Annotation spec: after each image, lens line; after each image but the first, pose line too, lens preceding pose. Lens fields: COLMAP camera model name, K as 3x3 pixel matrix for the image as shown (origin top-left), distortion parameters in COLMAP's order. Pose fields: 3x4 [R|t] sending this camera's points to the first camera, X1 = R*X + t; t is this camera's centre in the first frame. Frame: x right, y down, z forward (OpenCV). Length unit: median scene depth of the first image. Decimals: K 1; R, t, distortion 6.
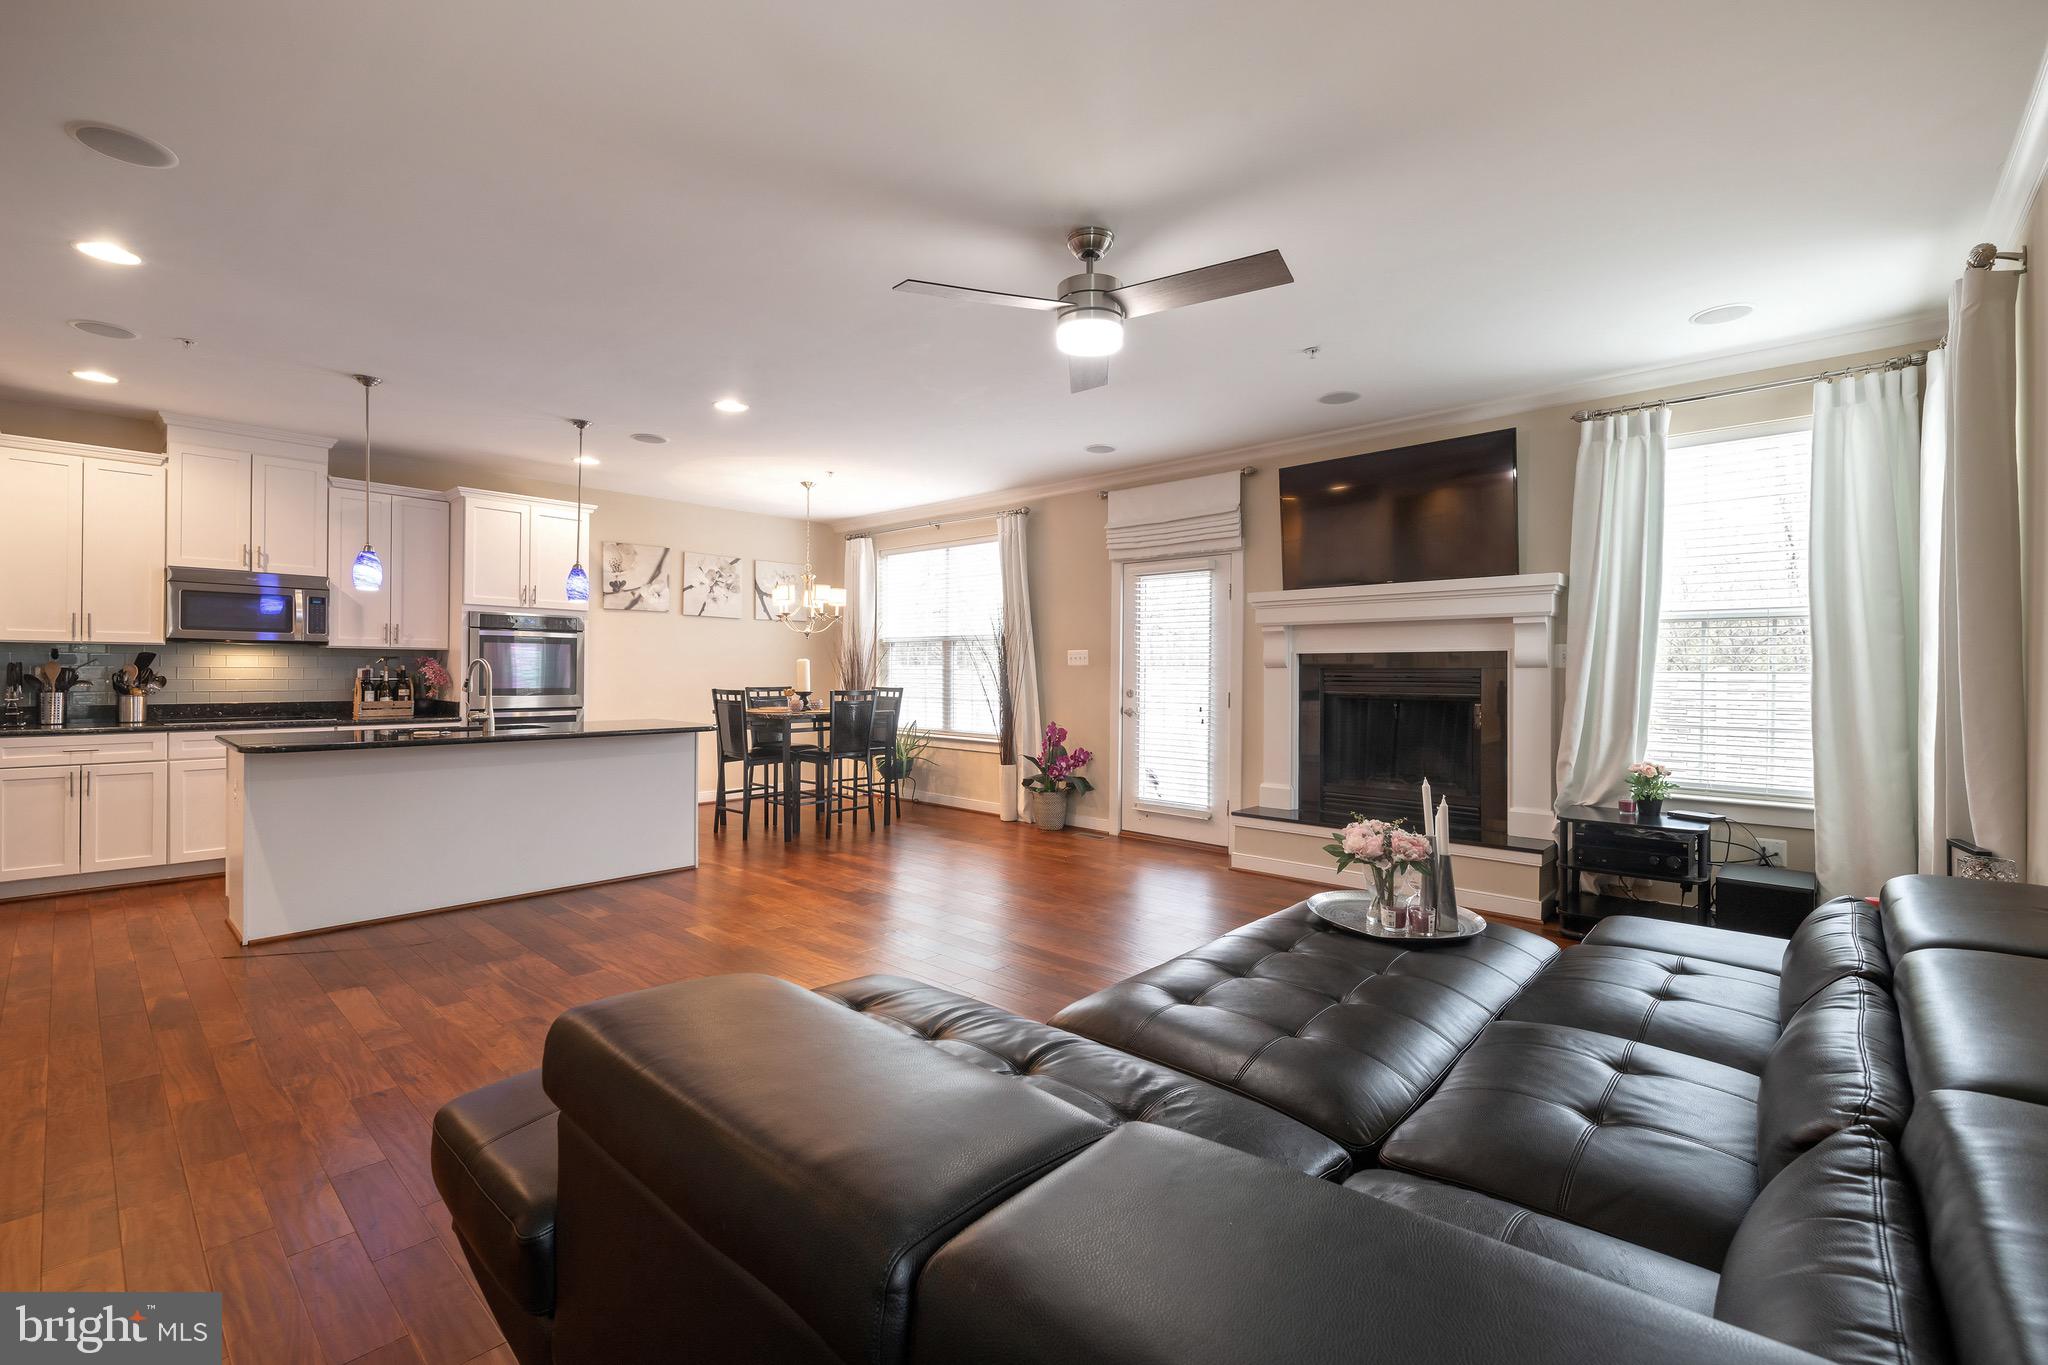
lens RADIAL K [[878.6, 0, 1034.1], [0, 878.6, 674.1], [0, 0, 1]] dist [0.012963, -0.006456]
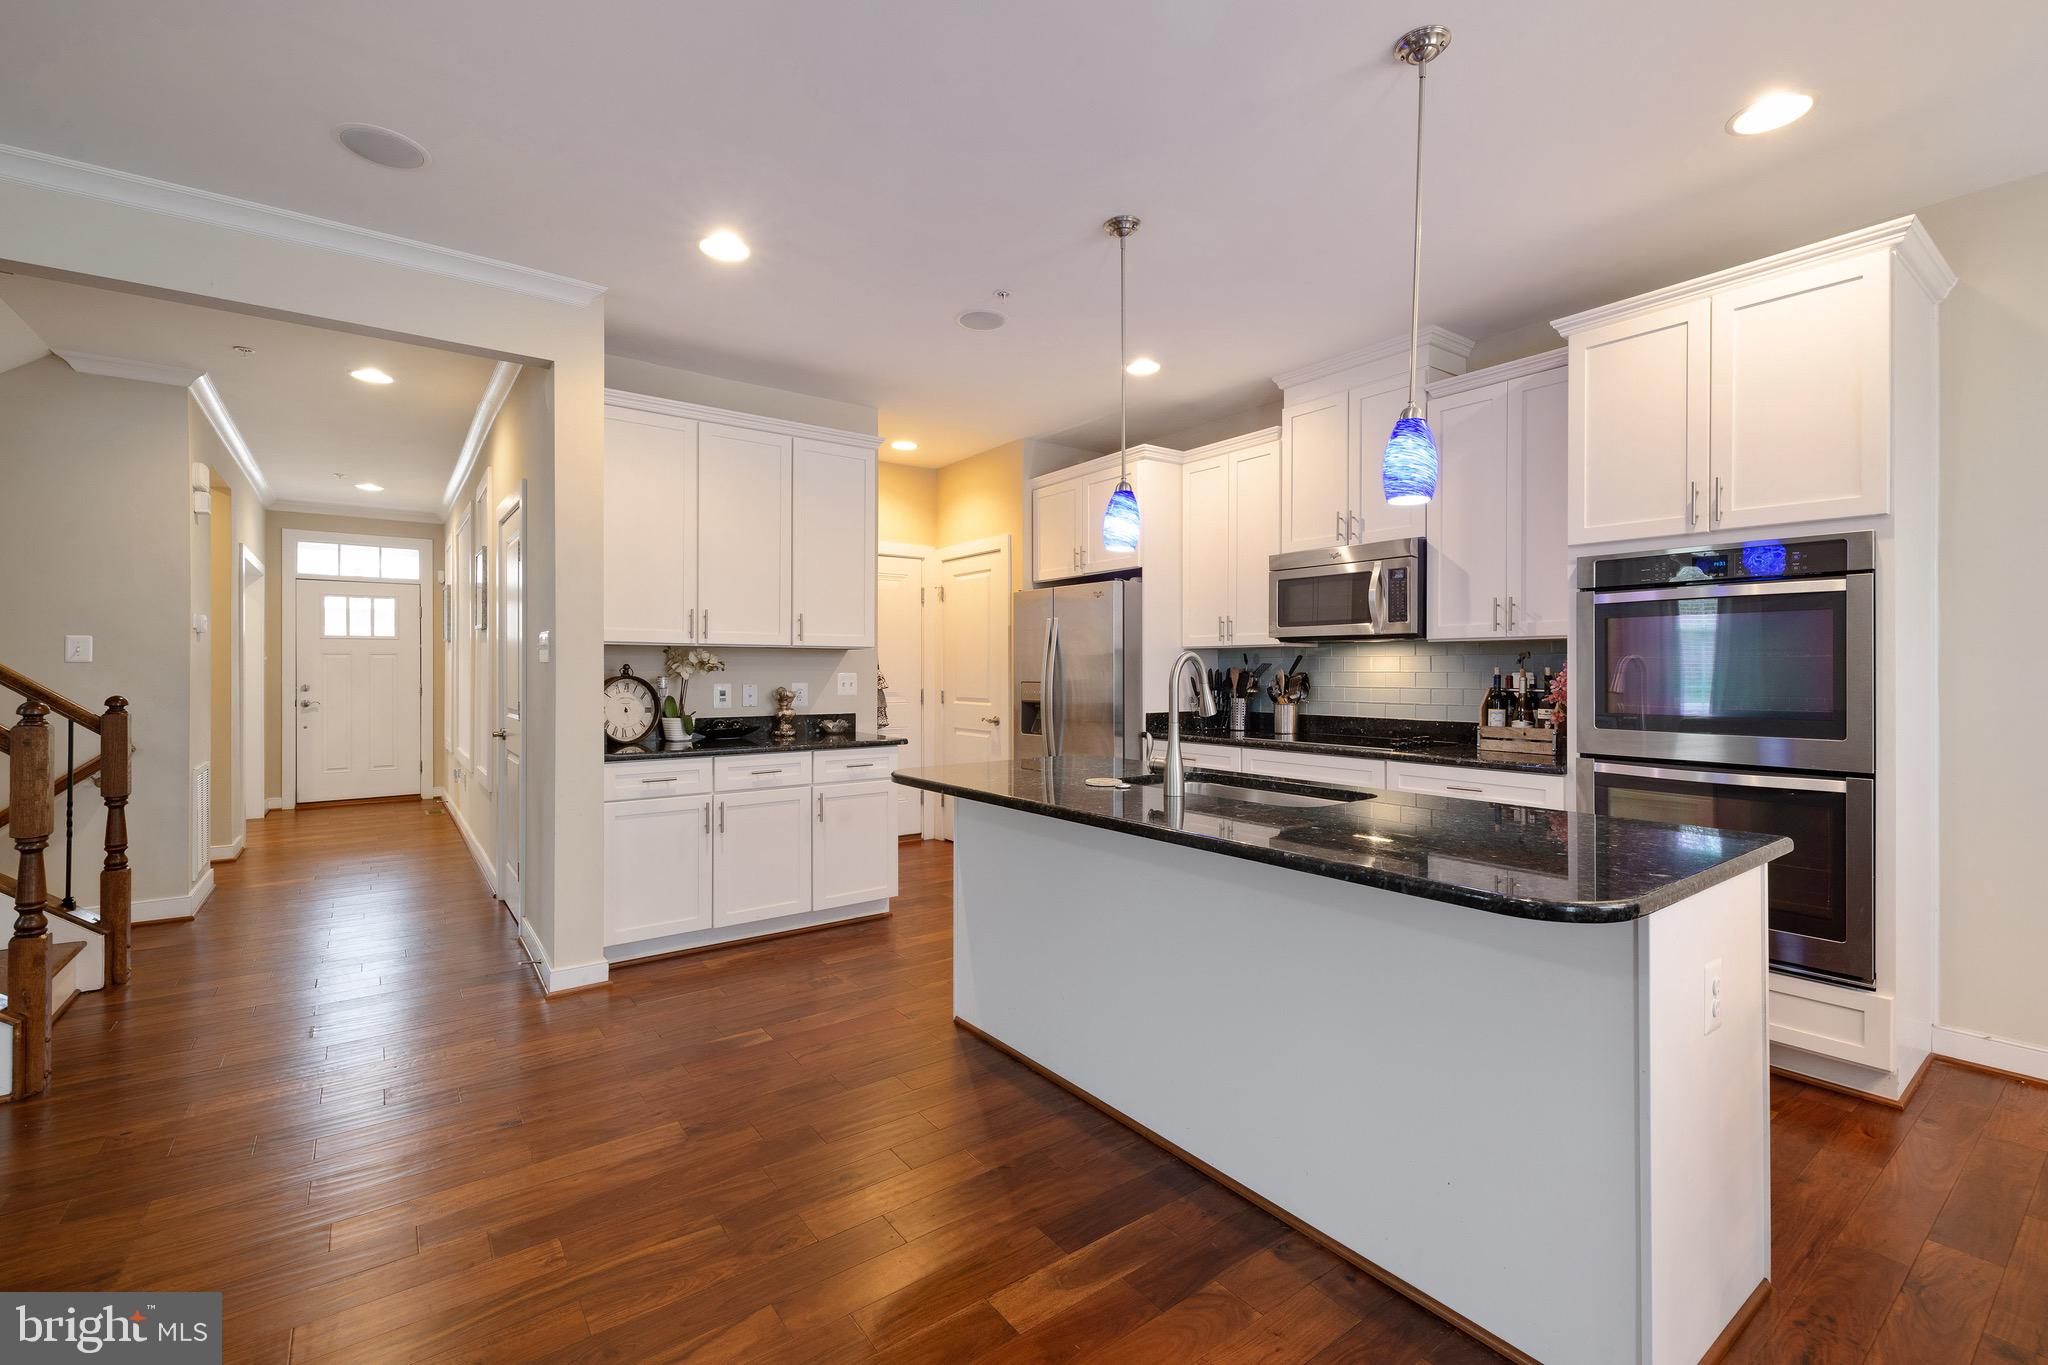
lens RADIAL K [[878.6, 0, 1023.2], [0, 878.6, 668.0], [0, 0, 1]] dist [0.012963, -0.006456]
pose [[-0.195429, -0.010785, -0.980659, -0.083460], [-0.005883, 0.999934, -0.009824, -0.001924], [0.980700, 0.003849, -0.195479, 0.789158]]
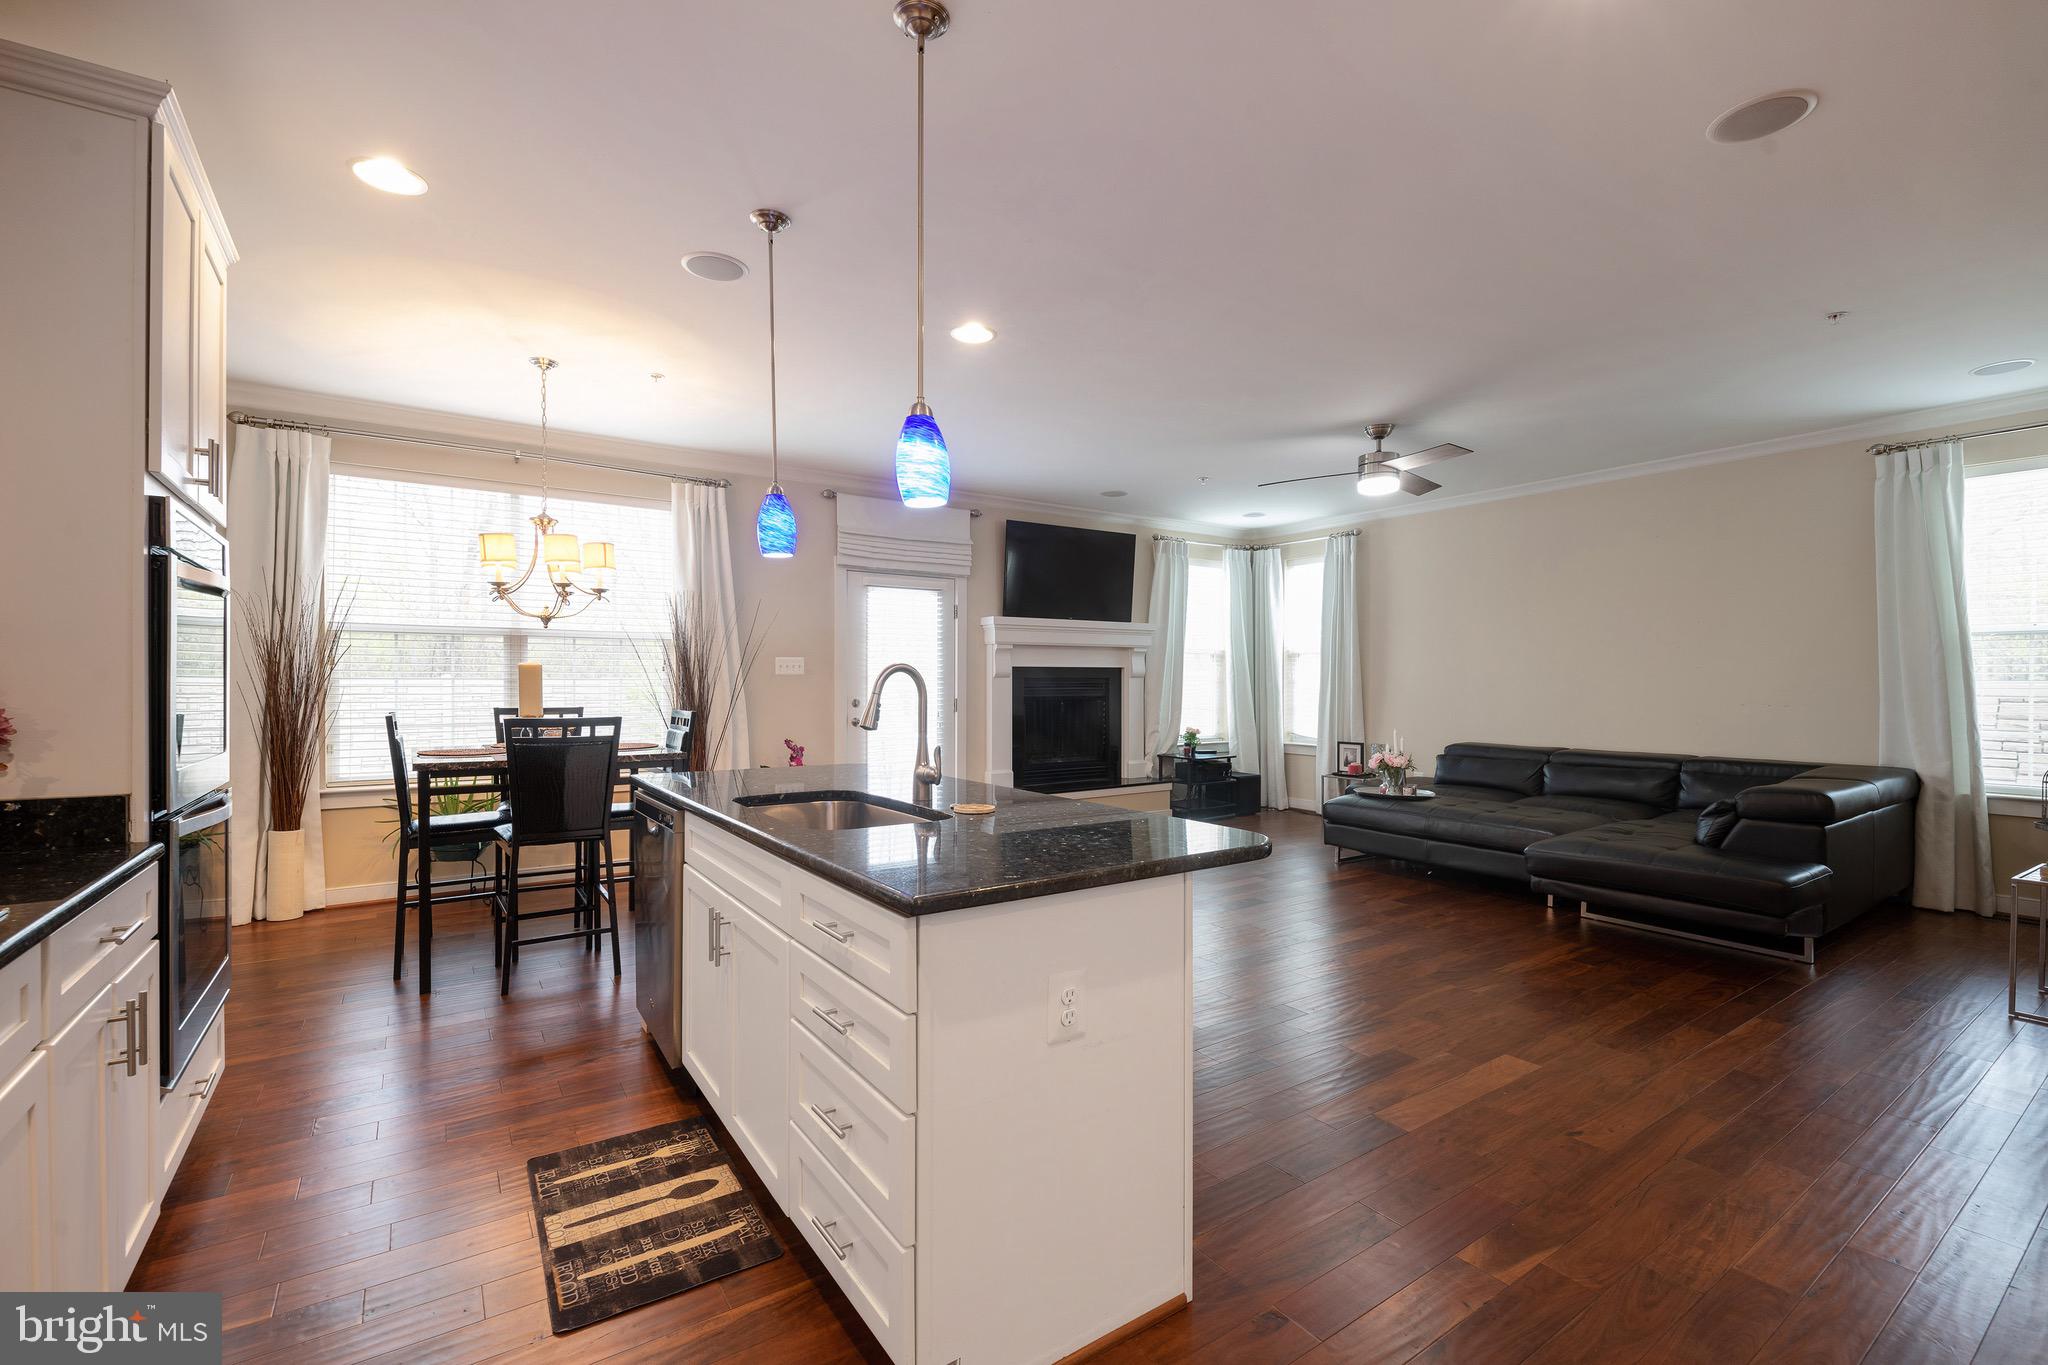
lens RADIAL K [[878.6, 0, 1030.5], [0, 878.6, 688.0], [0, 0, 1]] dist [0.012963, -0.006456]
pose [[0.219961, -0.013139, 0.975420, -0.877328], [0.003656, 0.999913, 0.012644, -0.007252], [-0.975502, 0.000785, 0.219990, 0.639791]]
